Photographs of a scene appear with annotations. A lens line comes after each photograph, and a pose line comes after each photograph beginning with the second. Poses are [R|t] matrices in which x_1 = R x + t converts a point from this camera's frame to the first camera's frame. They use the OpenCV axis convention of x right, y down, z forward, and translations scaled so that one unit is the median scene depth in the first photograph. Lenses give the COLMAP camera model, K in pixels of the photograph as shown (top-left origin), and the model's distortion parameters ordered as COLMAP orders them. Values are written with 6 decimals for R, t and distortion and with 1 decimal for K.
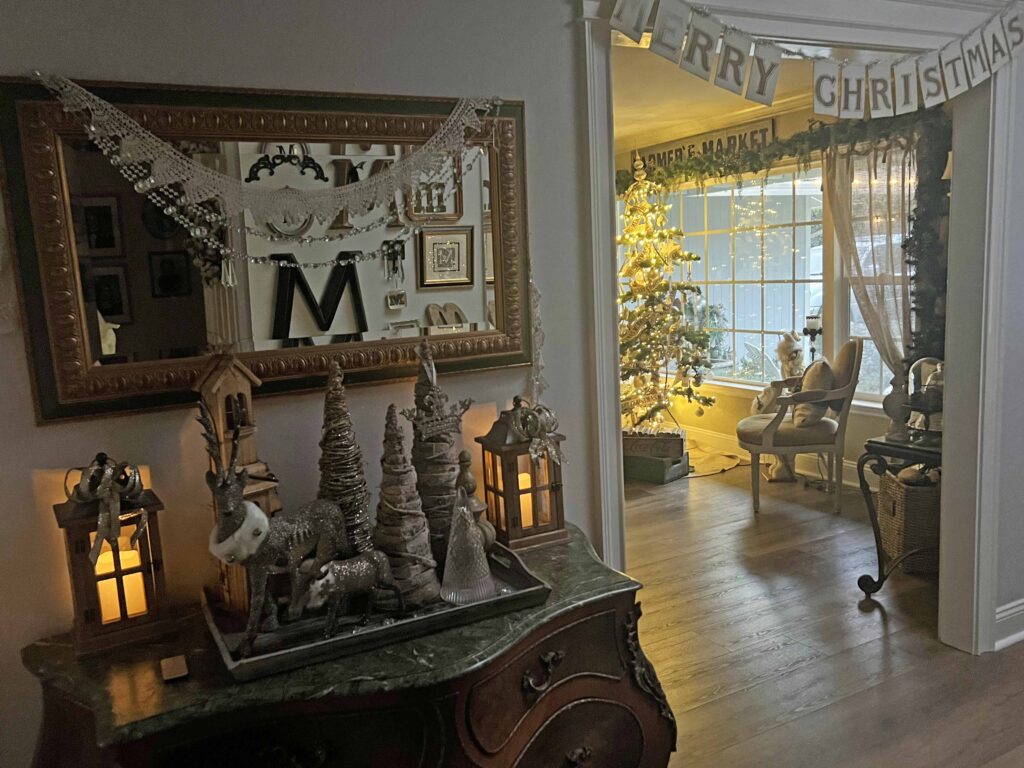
lens RADIAL K [[846.0, 0, 514.3], [0, 846.0, 393.5], [0, 0, 1]] dist [0.125593, -0.339893]
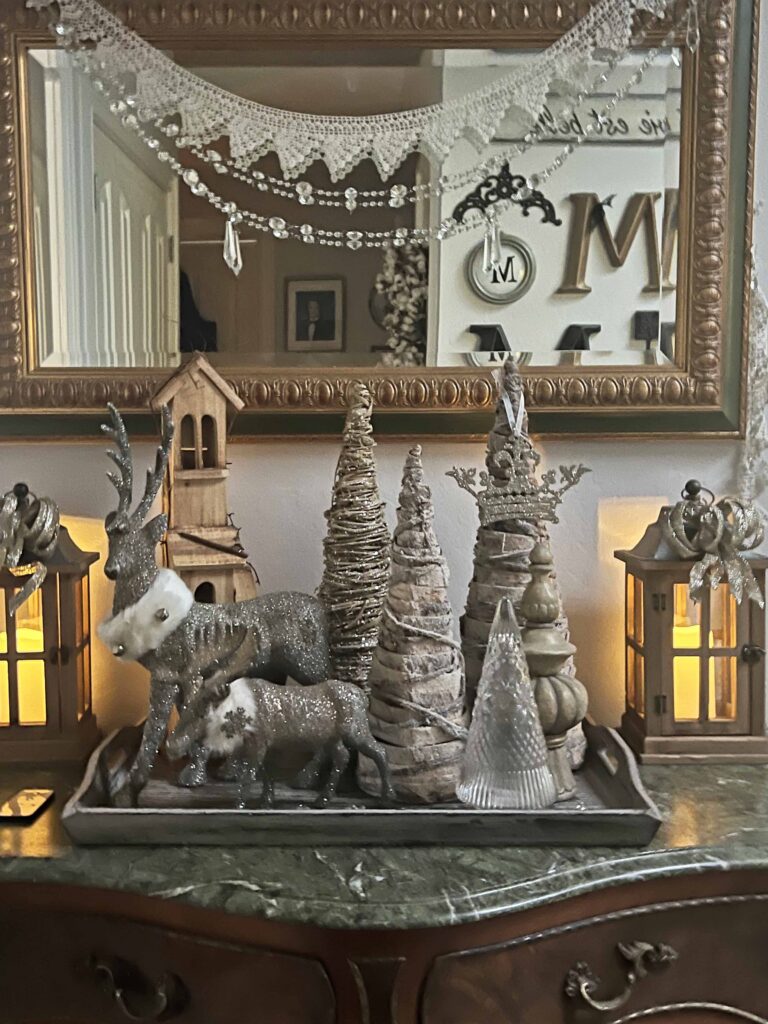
lens RADIAL K [[1097.1, 0, 364.2], [0, 1097.1, 508.8], [0, 0, 1]] dist [0.159478, -0.388263]
pose [[0.883869, 0.083414, -0.460237, 0.157029], [-0.115534, 0.992415, -0.042011, 0.080350], [0.453241, 0.090305, 0.886802, 0.268814]]
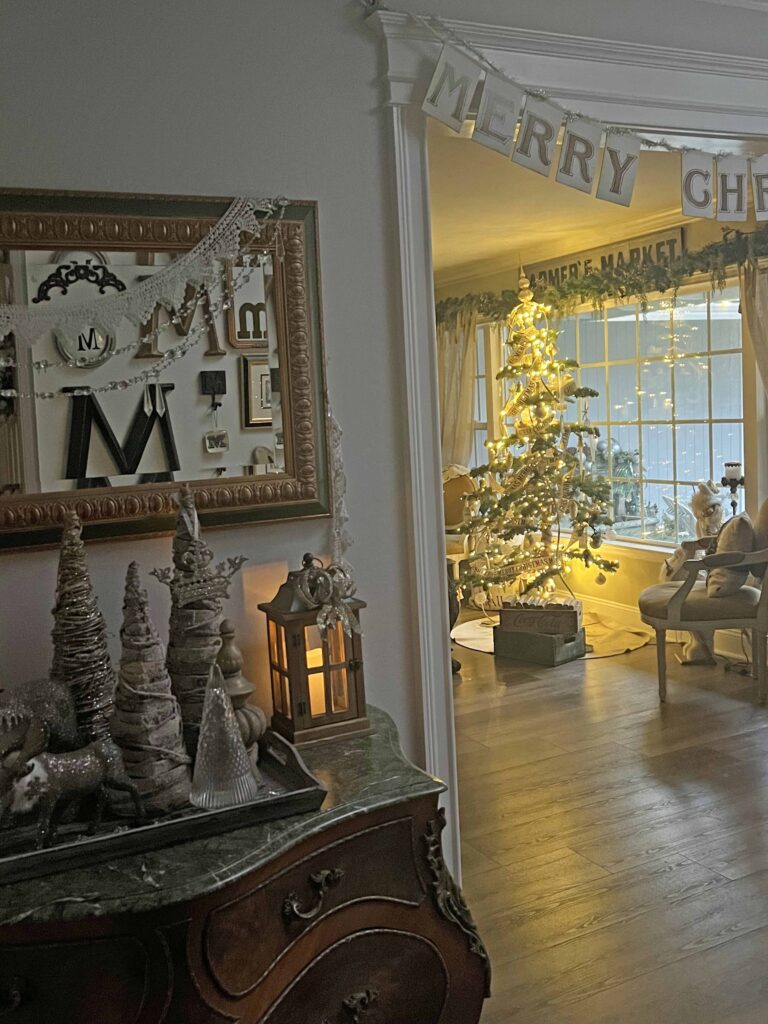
lens RADIAL K [[1014.5, 0, 384.0], [0, 1014.5, 512.0], [0, 0, 1]] dist [0.123290, -0.322863]
pose [[0.999720, 0.001484, -0.023613, 0.105549], [-0.002553, 0.998970, -0.045304, 0.007275], [0.023521, 0.045352, 0.998694, 0.015294]]
